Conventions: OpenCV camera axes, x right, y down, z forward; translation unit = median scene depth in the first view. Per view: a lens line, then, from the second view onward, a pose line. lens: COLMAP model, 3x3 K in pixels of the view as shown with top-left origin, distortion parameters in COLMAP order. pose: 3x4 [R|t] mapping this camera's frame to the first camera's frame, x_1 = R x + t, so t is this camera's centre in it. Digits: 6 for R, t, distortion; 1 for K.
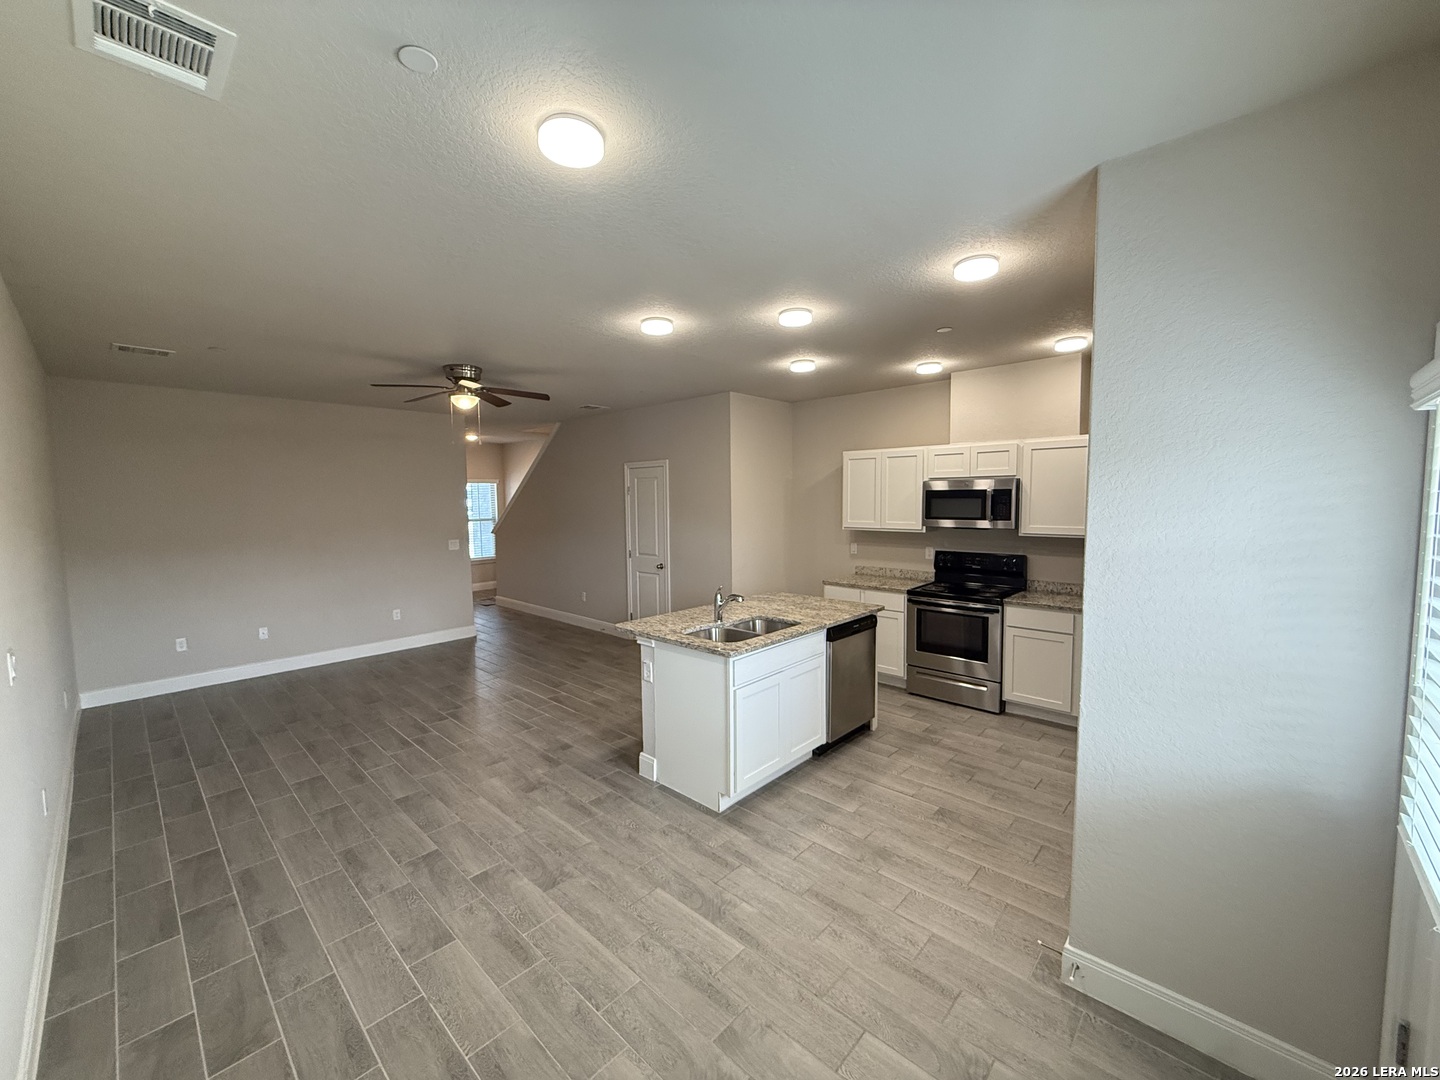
lens RADIAL K [[574.3, 0, 715.3], [0, 574.3, 541.0], [0, 0, 1]] dist [-0.000399, -0.000352]
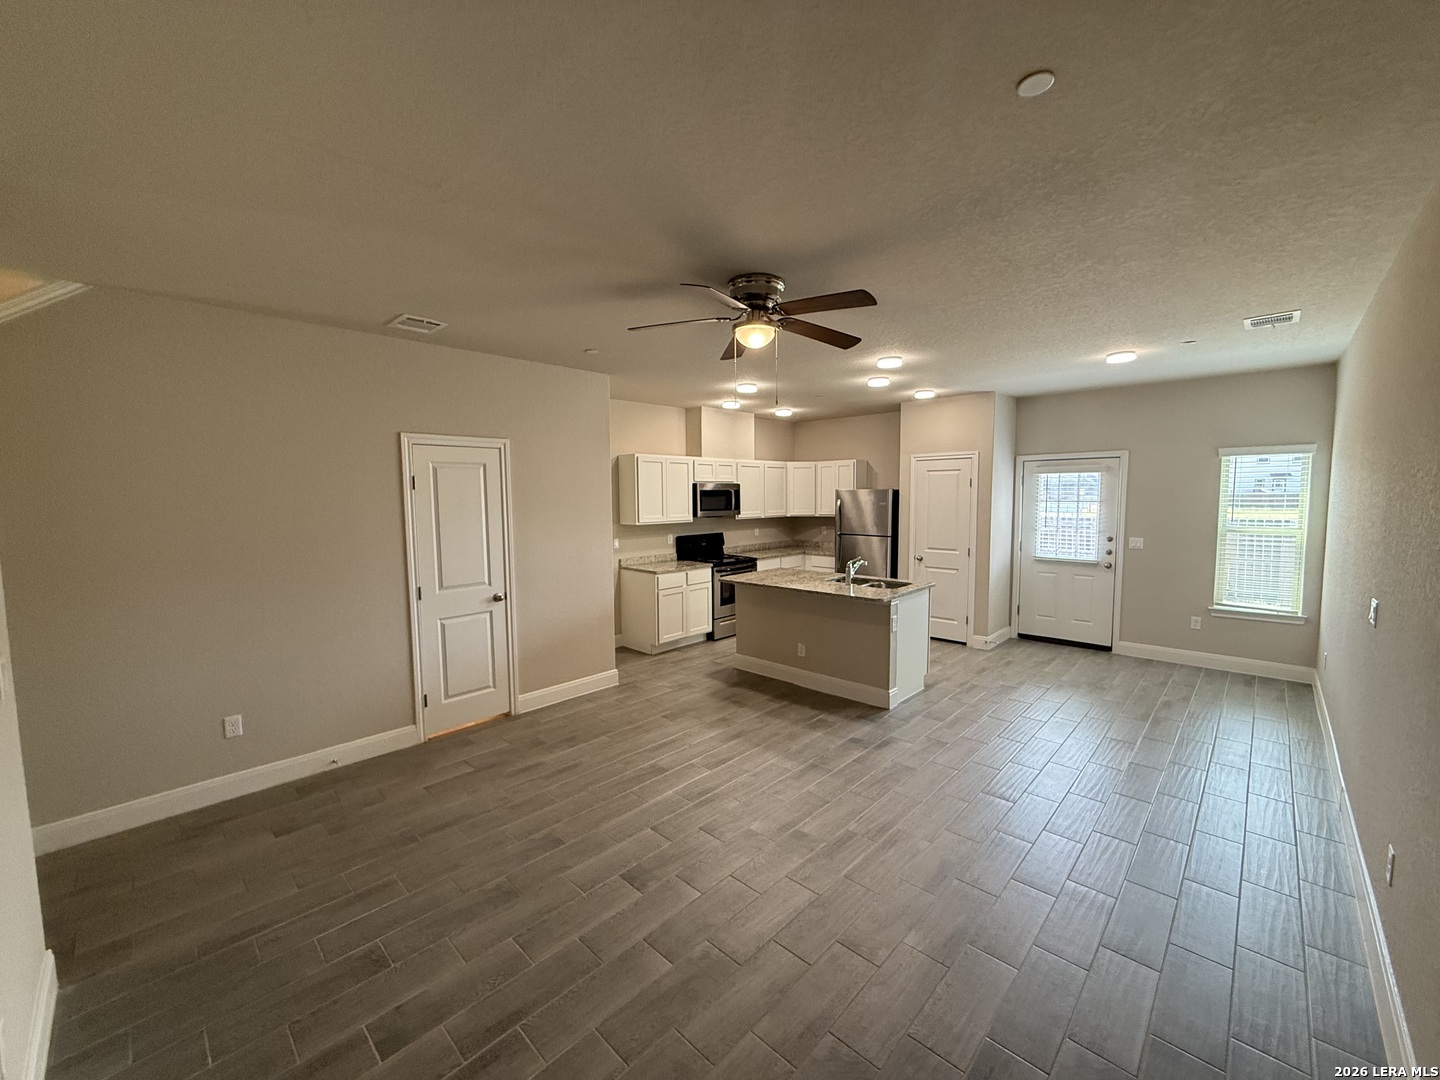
lens RADIAL K [[574.3, 0, 715.3], [0, 574.3, 541.0], [0, 0, 1]] dist [-0.000399, -0.000352]
pose [[0.009725, -0.072286, 0.997337, -1.022450], [0.084035, 0.993915, 0.071218, -0.064967], [-0.996415, 0.083119, 0.015741, 0.990344]]
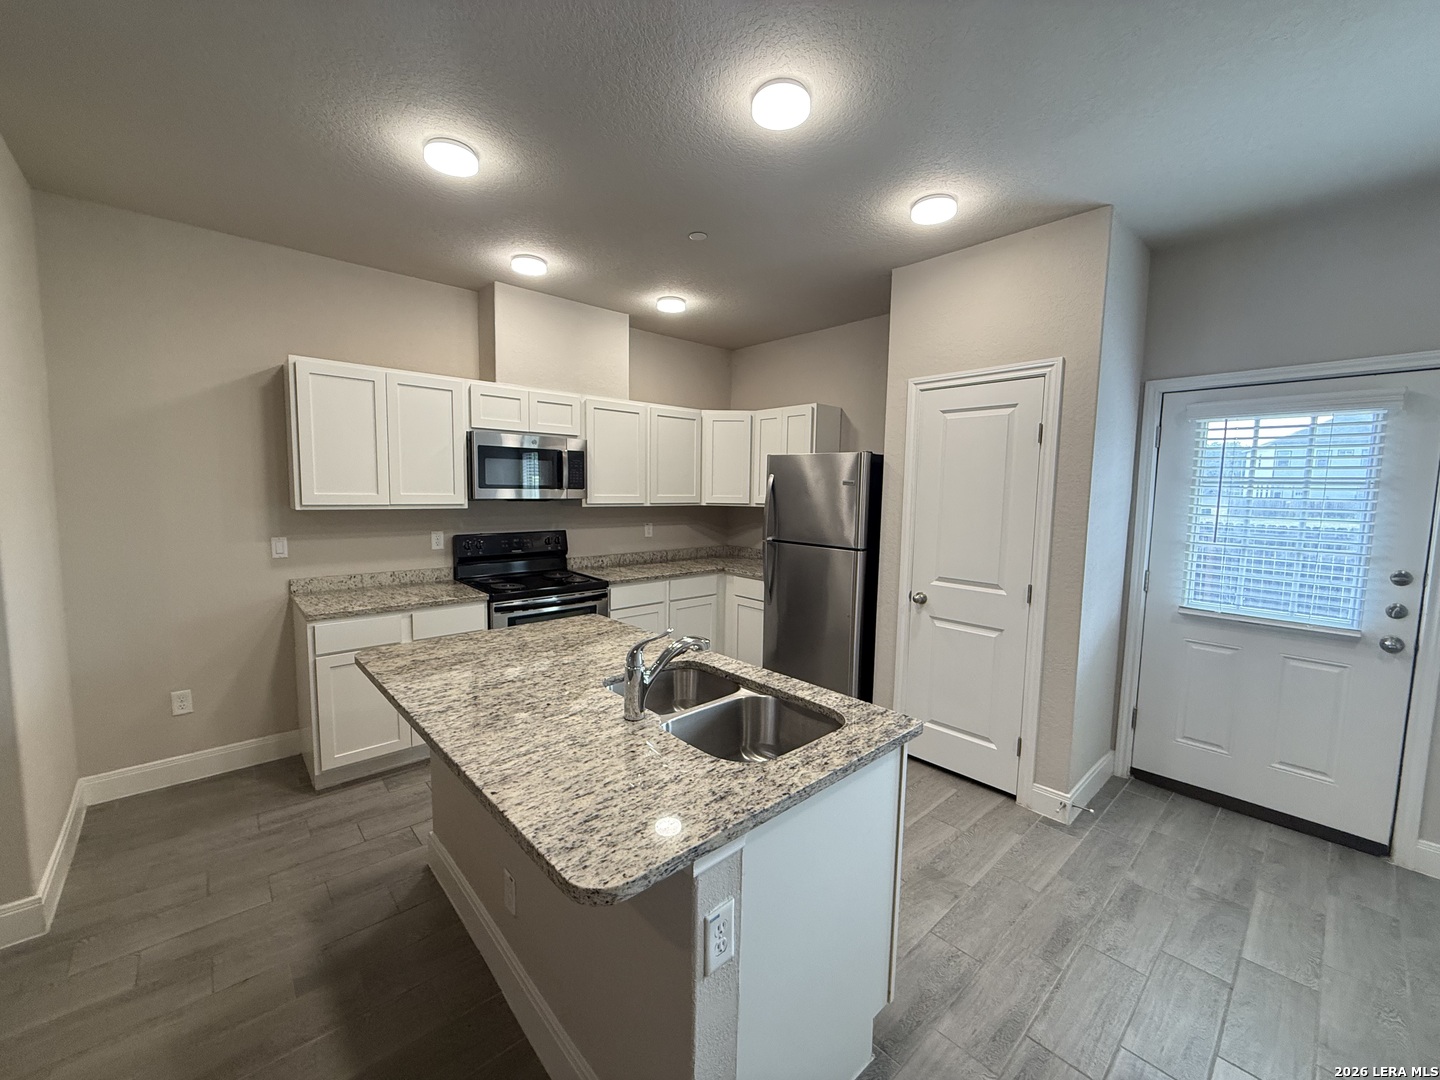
lens RADIAL K [[574.3, 0, 715.3], [0, 574.3, 541.0], [0, 0, 1]] dist [-0.000399, -0.000352]
pose [[0.081007, -0.081290, 0.993393, -0.301011], [0.058038, 0.995362, 0.076719, -0.012308], [-0.995022, 0.051440, 0.085349, 0.696413]]
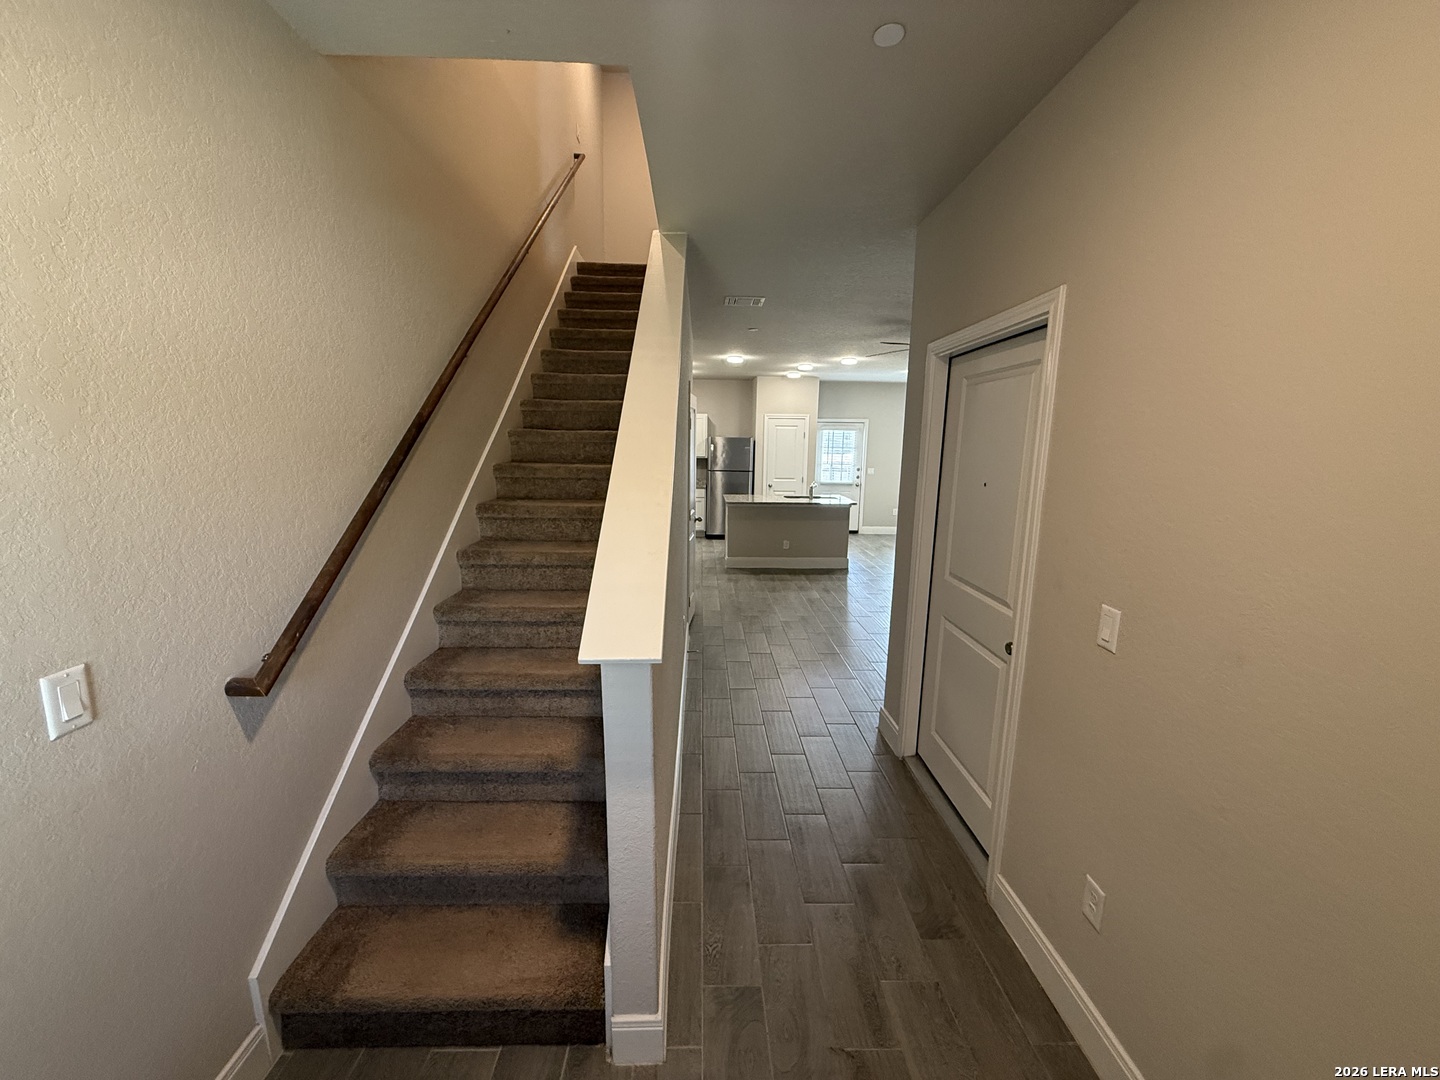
lens RADIAL K [[574.3, 0, 715.3], [0, 574.3, 541.0], [0, 0, 1]] dist [-0.000399, -0.000352]
pose [[-0.707068, -0.118142, 0.697207, -0.946602], [0.045770, 0.976232, 0.211840, -0.132292], [-0.705662, 0.181697, -0.684855, 2.098272]]
